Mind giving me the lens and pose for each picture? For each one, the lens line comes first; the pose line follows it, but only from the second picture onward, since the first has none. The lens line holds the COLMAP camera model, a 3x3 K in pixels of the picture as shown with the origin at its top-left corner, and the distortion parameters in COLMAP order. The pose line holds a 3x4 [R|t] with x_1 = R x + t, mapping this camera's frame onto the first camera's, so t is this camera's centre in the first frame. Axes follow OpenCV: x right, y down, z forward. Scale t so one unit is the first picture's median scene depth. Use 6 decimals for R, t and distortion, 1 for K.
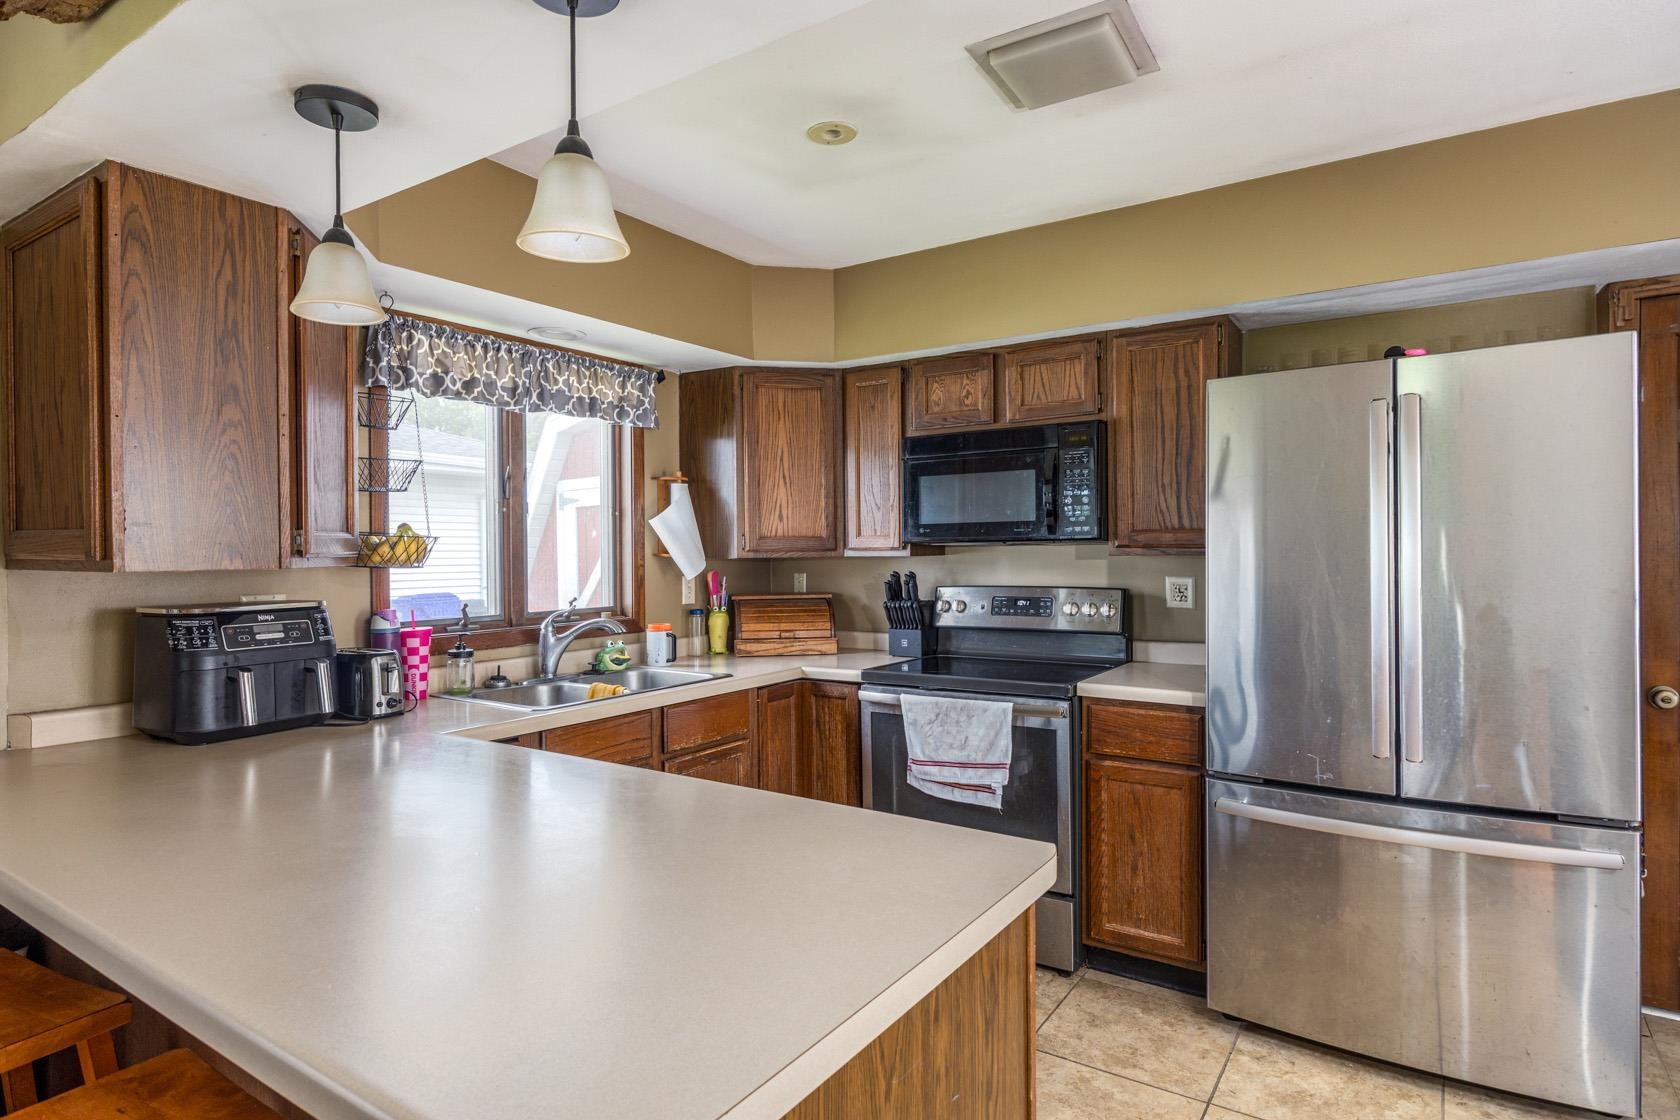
lens RADIAL K [[908.8, 0, 840.0], [0, 908.8, 560.0], [0, 0, 1]] dist [-0.001072, -0.000159]
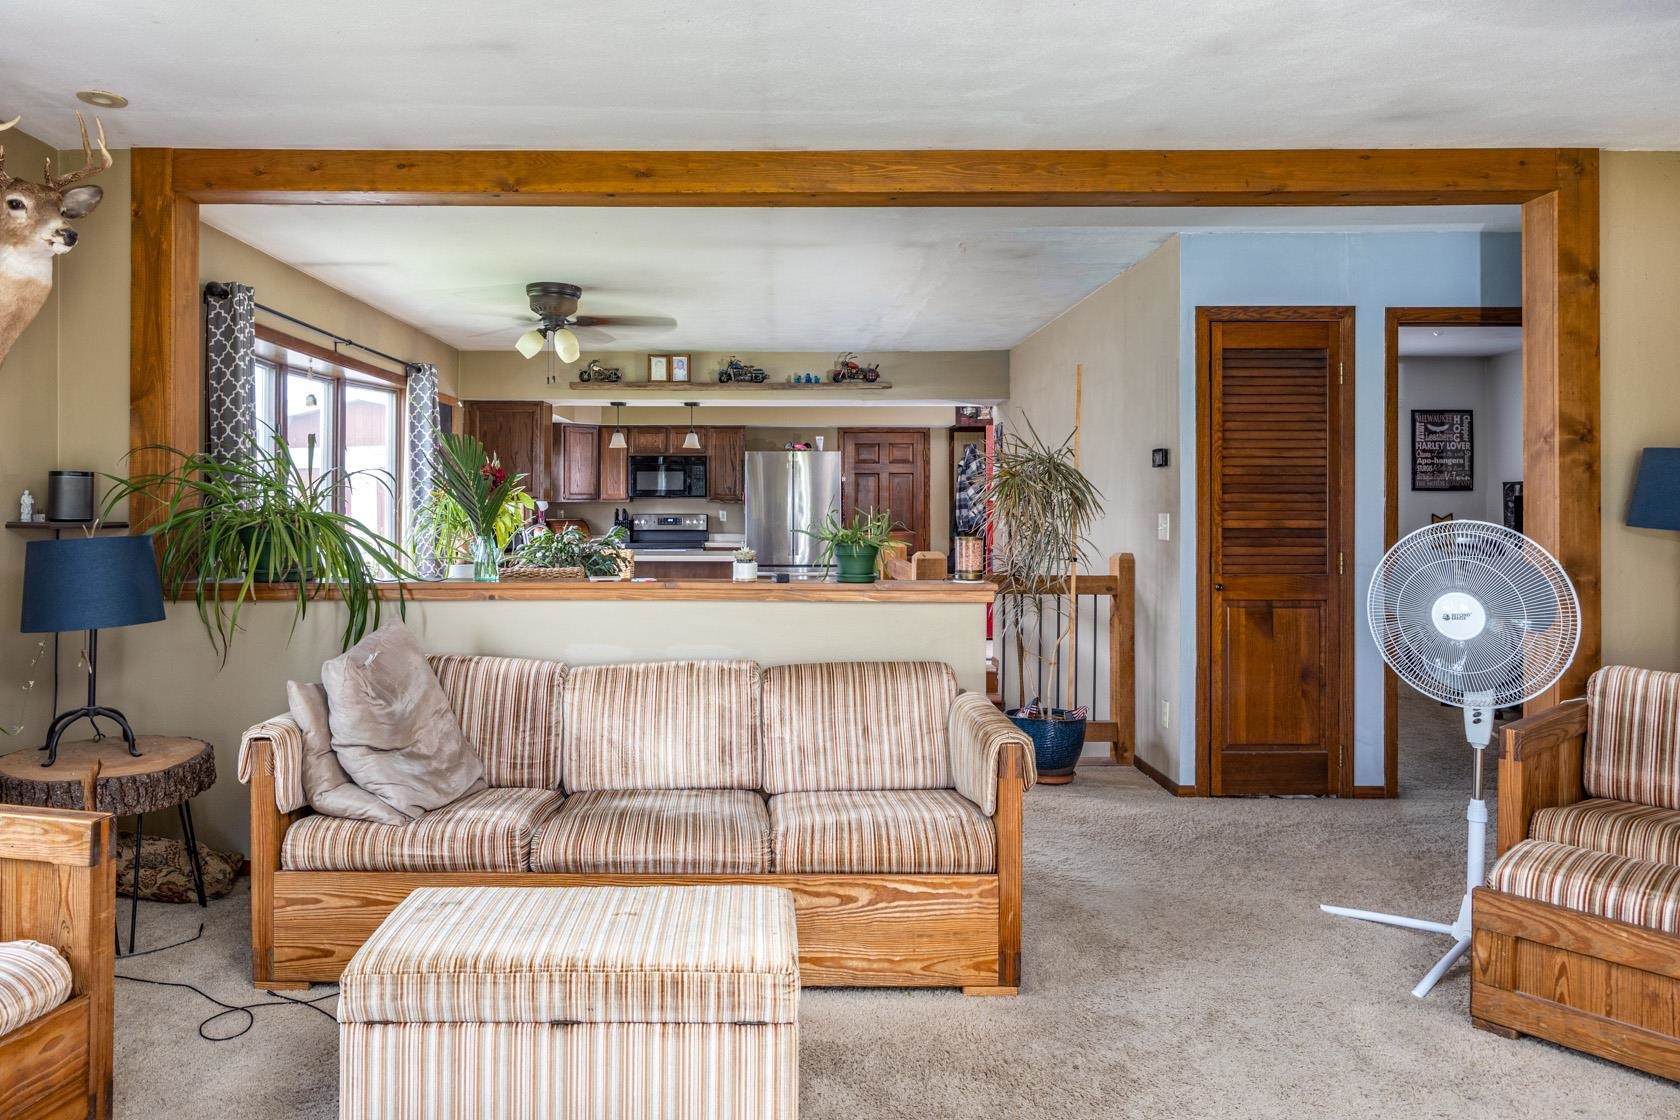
lens RADIAL K [[2047.4, 0, 840.0], [0, 2047.4, 560.0], [0, 0, 1]] dist [0.001127, -0.000032]
pose [[0.806256, -0.004496, 0.591550, -3.180911], [-0.005895, 0.999860, 0.015635, 0.072798], [-0.591538, -0.016093, 0.806117, -4.455773]]
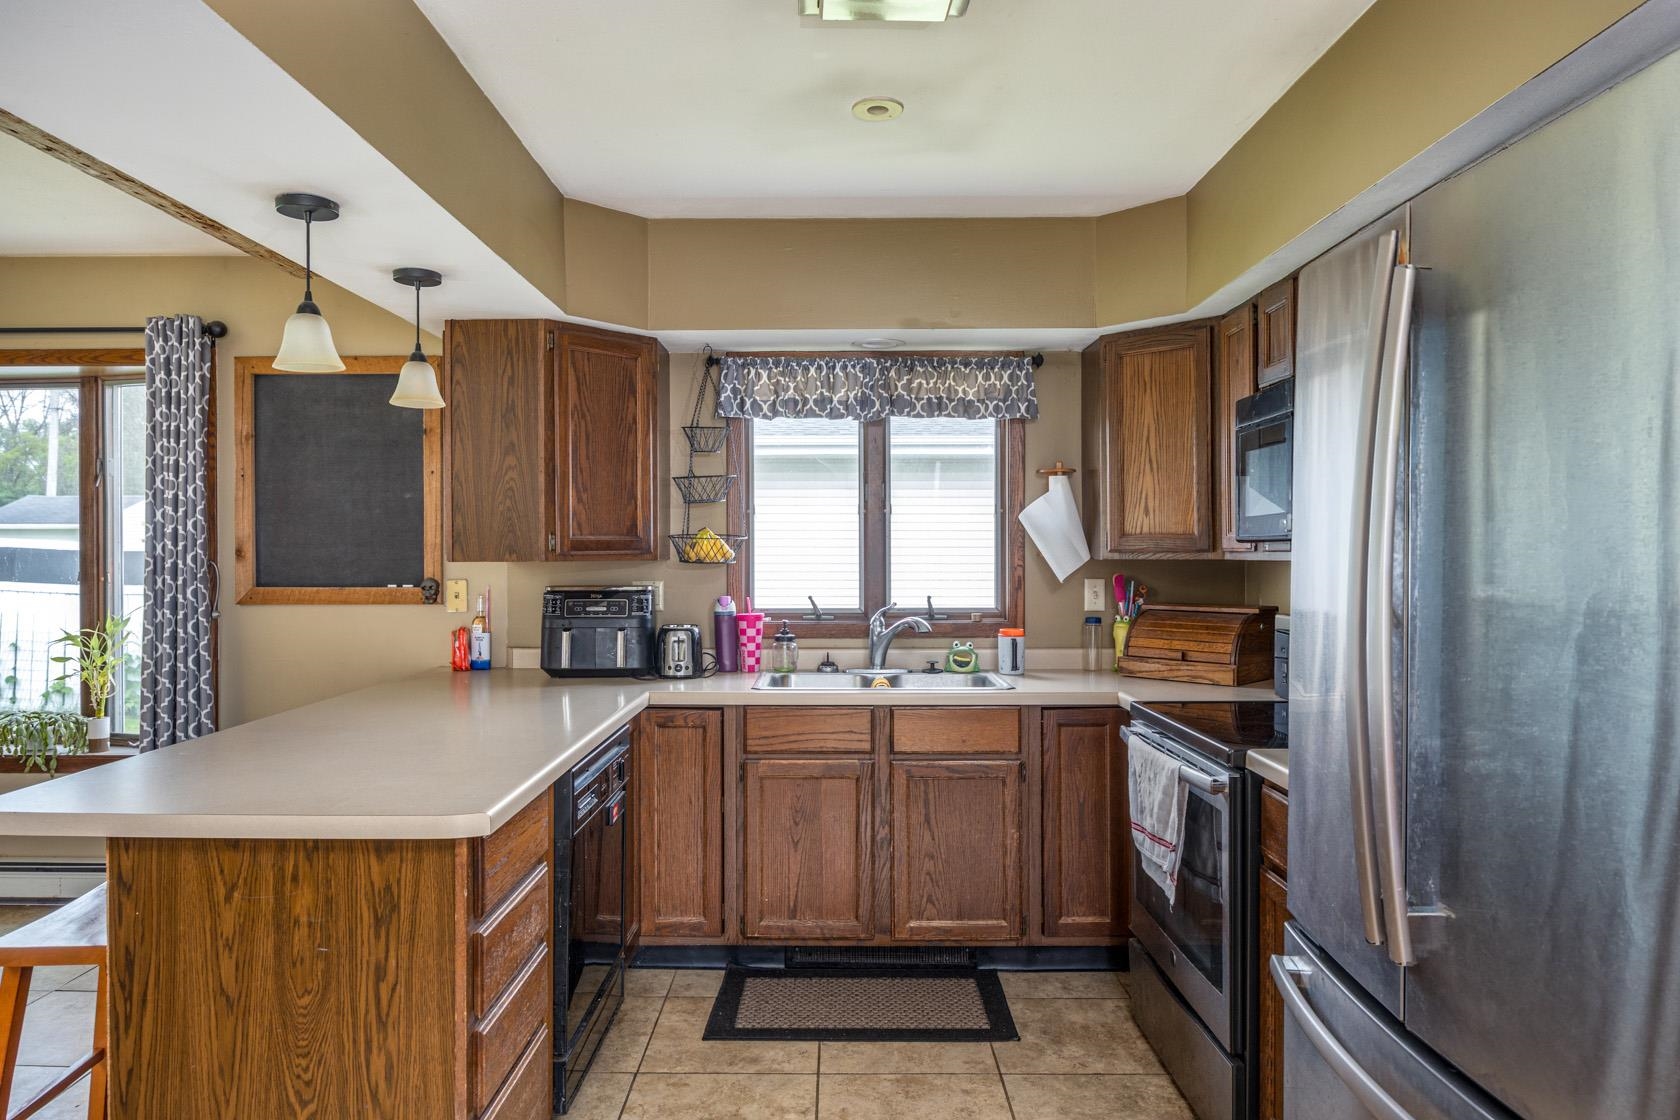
lens RADIAL K [[1074.8, 0, 840.0], [0, 1074.8, 560.0], [0, 0, 1]] dist [-0.003822, -0.002029]
pose [[0.551504, 0.014377, -0.834048, 0.671779], [-0.011854, 0.999886, 0.009397, -0.009106], [0.834088, 0.004705, 0.551611, 0.263776]]
